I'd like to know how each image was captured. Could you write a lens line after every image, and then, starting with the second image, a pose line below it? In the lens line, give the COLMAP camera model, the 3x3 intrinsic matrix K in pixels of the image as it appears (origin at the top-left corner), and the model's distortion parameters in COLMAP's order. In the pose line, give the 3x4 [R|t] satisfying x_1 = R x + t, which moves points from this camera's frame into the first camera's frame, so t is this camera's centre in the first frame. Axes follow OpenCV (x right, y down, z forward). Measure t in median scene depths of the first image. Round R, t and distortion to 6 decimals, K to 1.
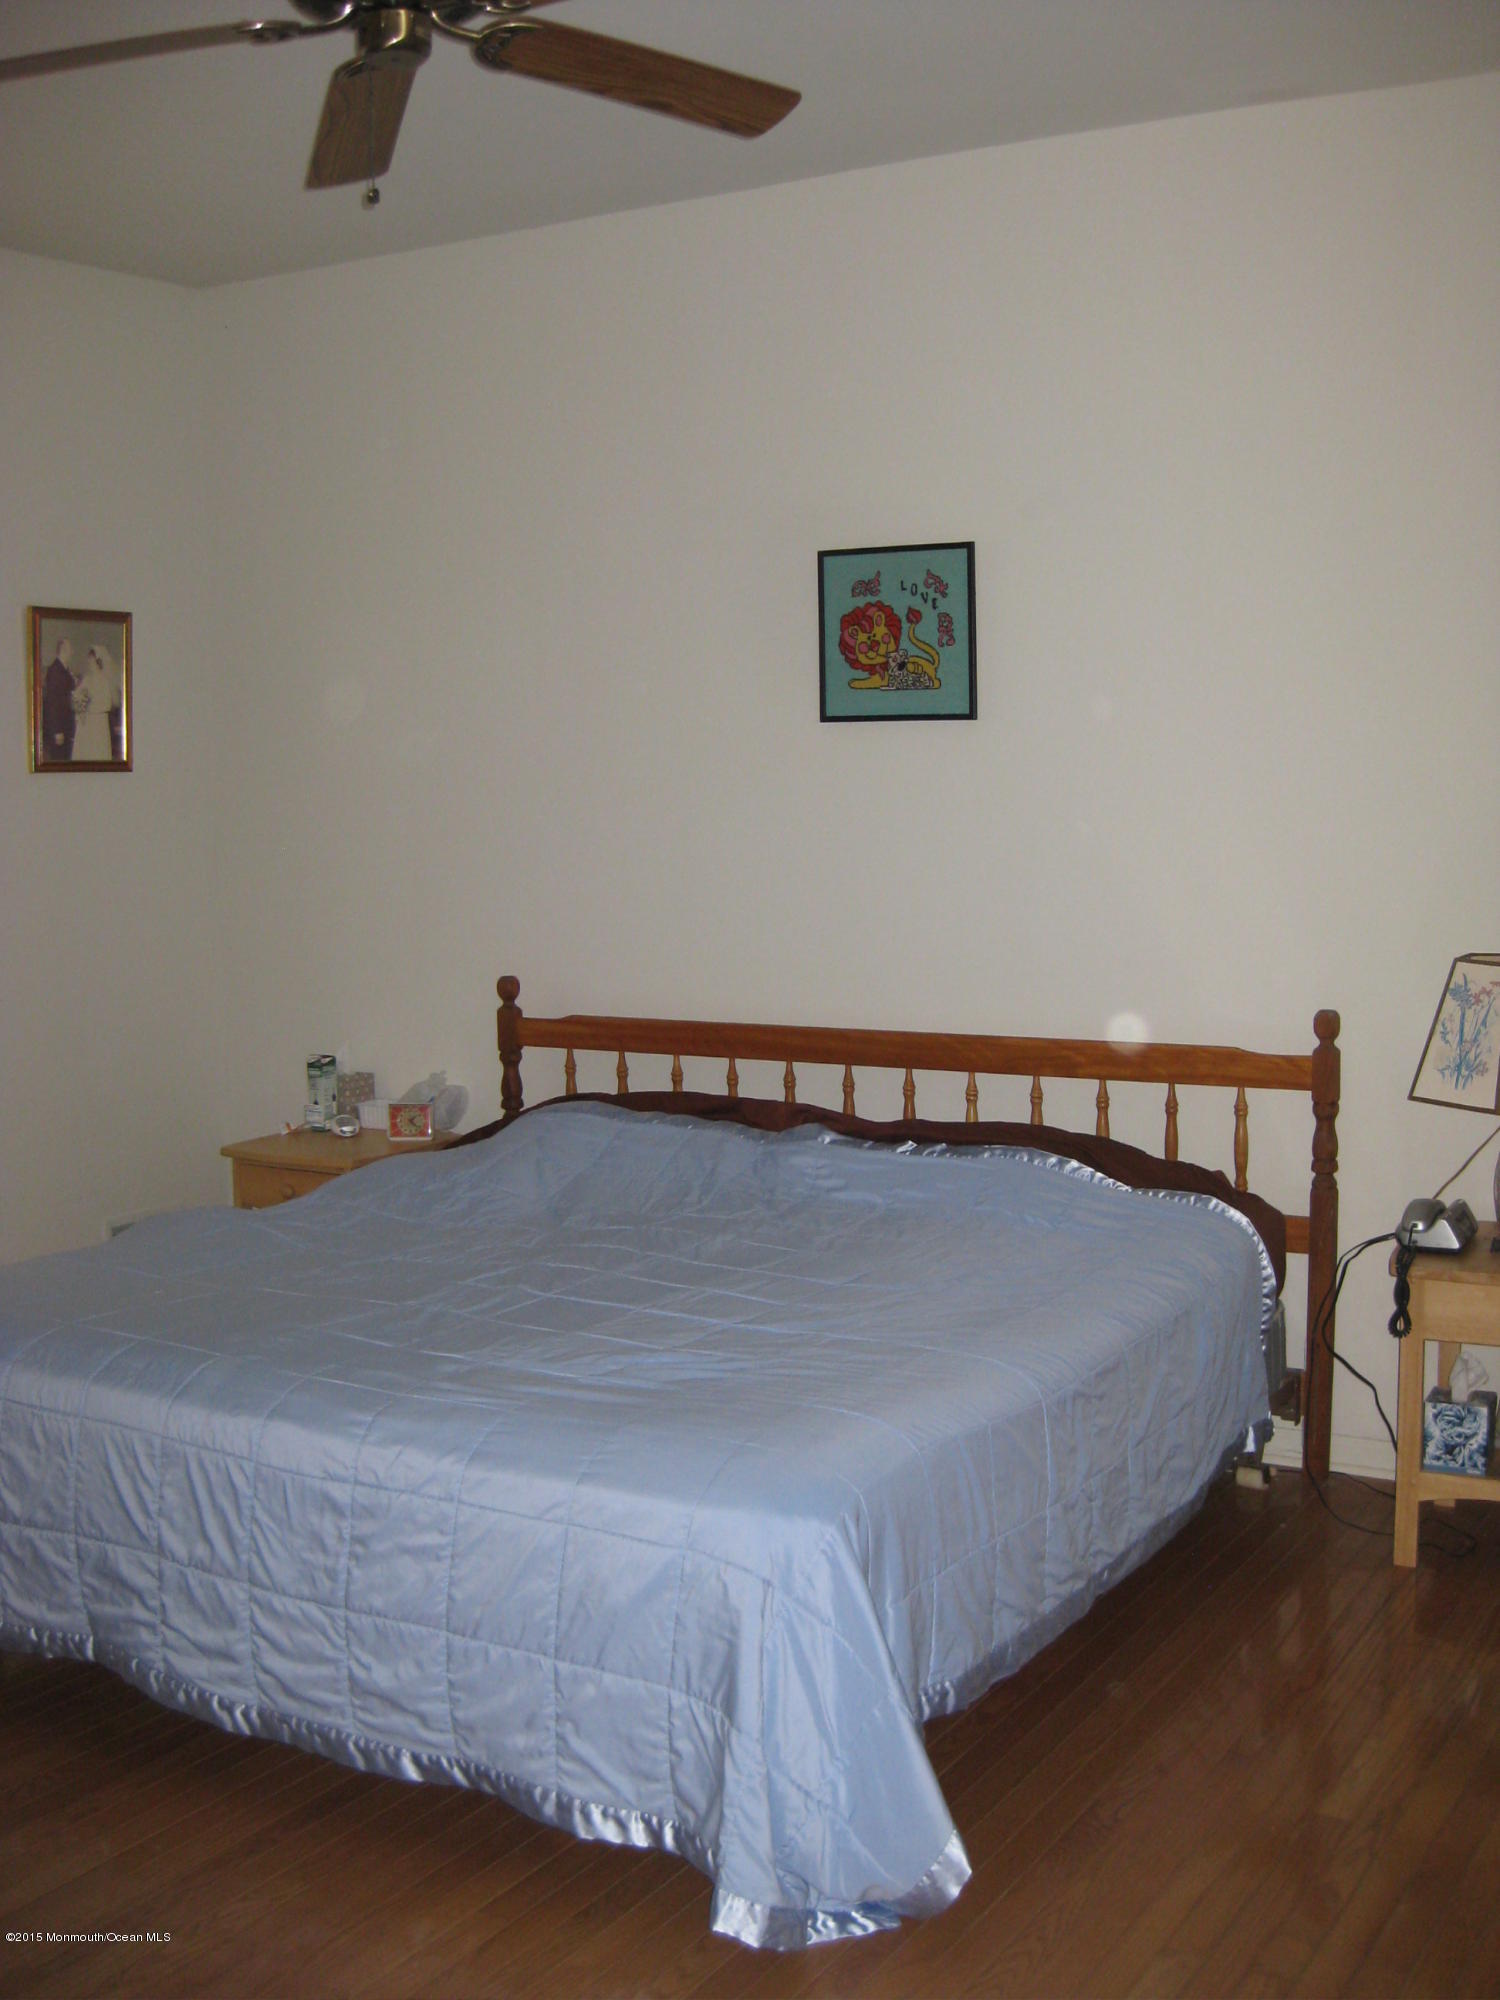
lens RADIAL K [[2217.1, 0, 761.4], [0, 2217.1, 1050.1], [0, 0, 1]] dist [-0.135298, 0.000000]
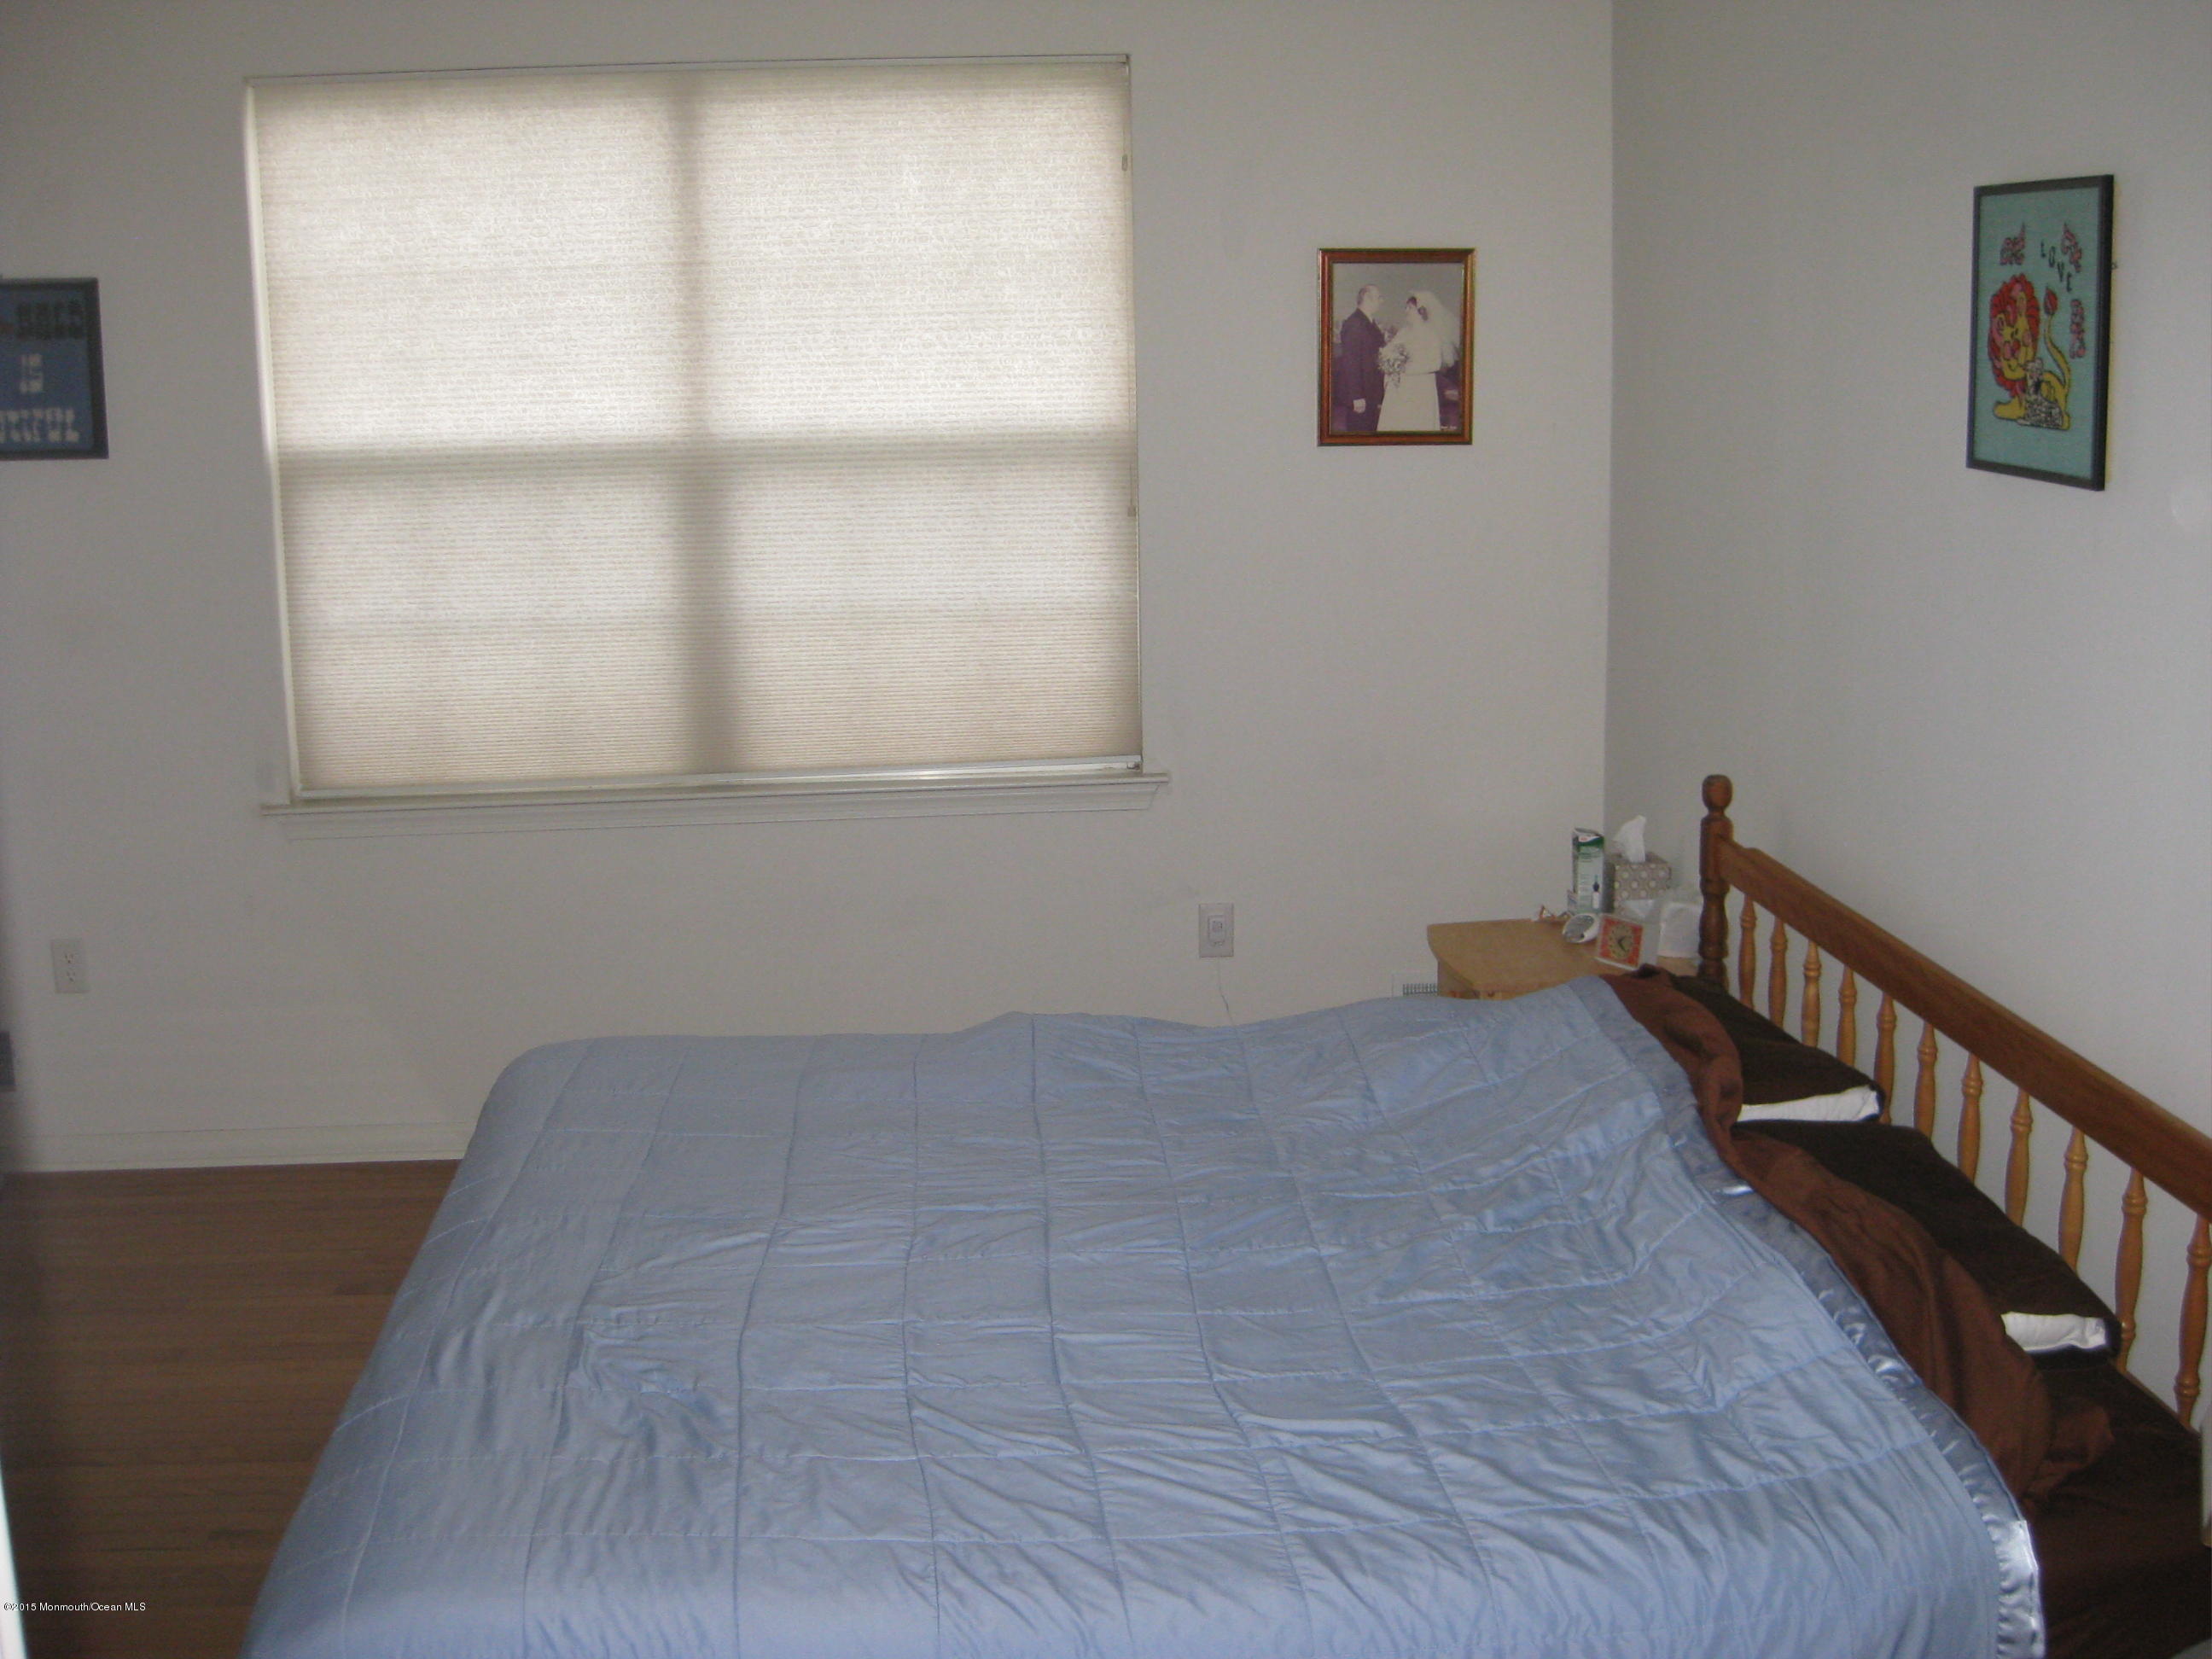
lens RADIAL K [[2452.1, 0, 1096.0], [0, 2452.1, 820.3], [0, 0, 1]] dist [-0.135298, 0.000000]
pose [[0.552743, 0.178289, -0.814057, 0.530154], [-0.089918, 0.983903, 0.154433, -0.155965], [0.828487, -0.012163, 0.559876, 0.498409]]
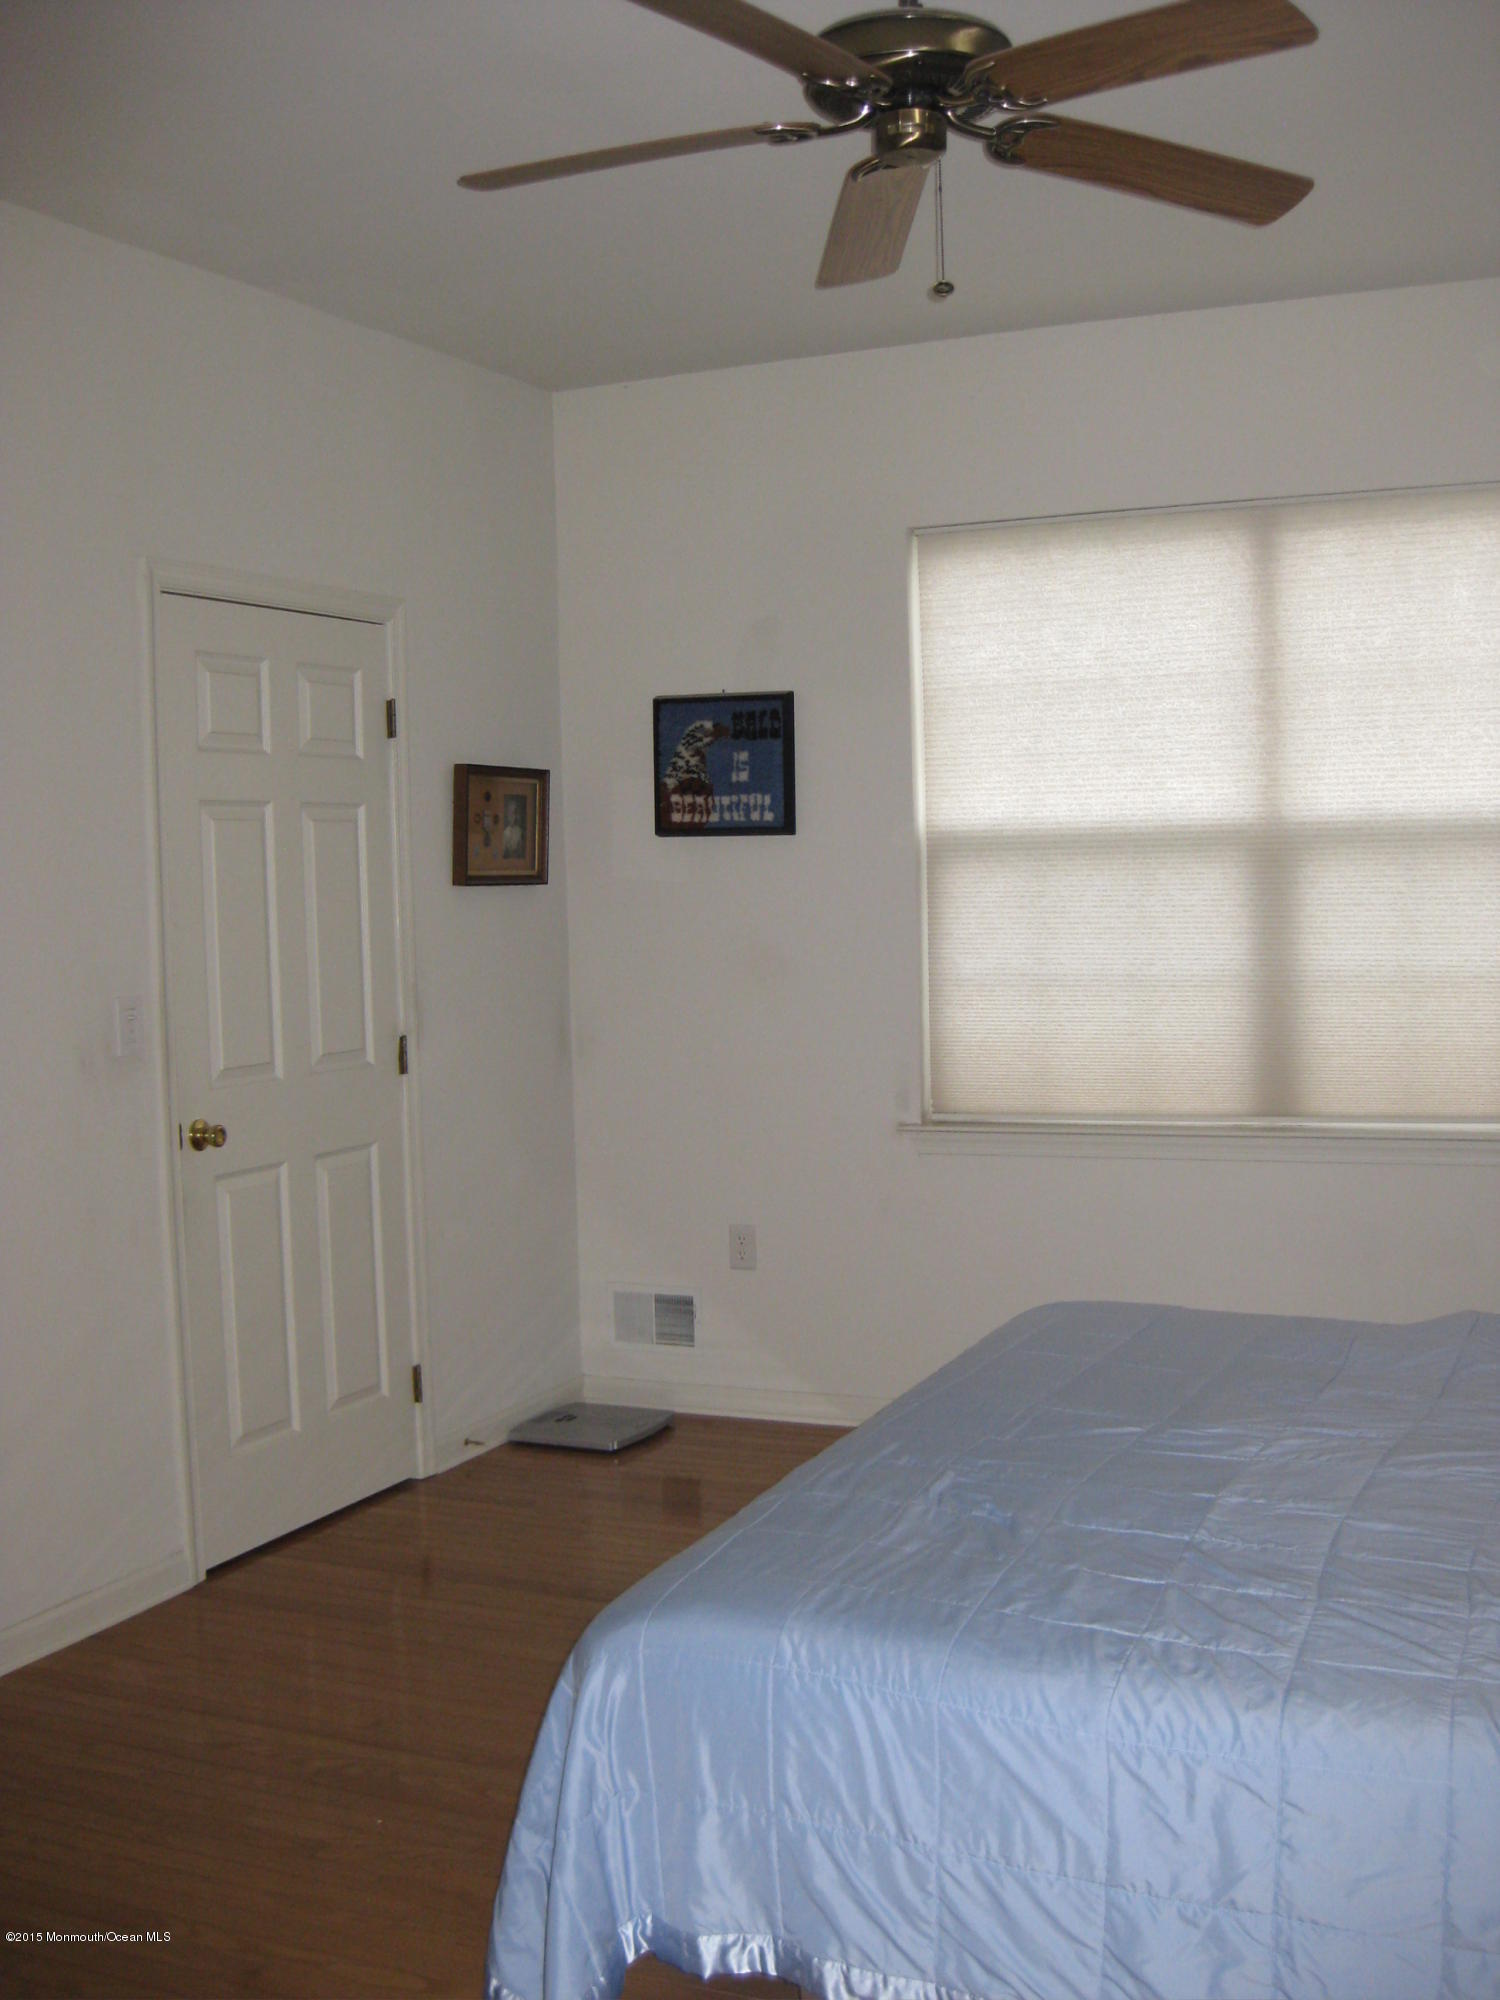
lens RADIAL K [[2217.1, 0, 764.5], [0, 2217.1, 1000.4], [0, 0, 1]] dist [-0.135298, 0.000000]
pose [[0.101803, 0.084475, -0.991211, 0.628227], [-0.089489, 0.993126, 0.075447, -0.103734], [0.990771, 0.081022, 0.108663, 0.602146]]
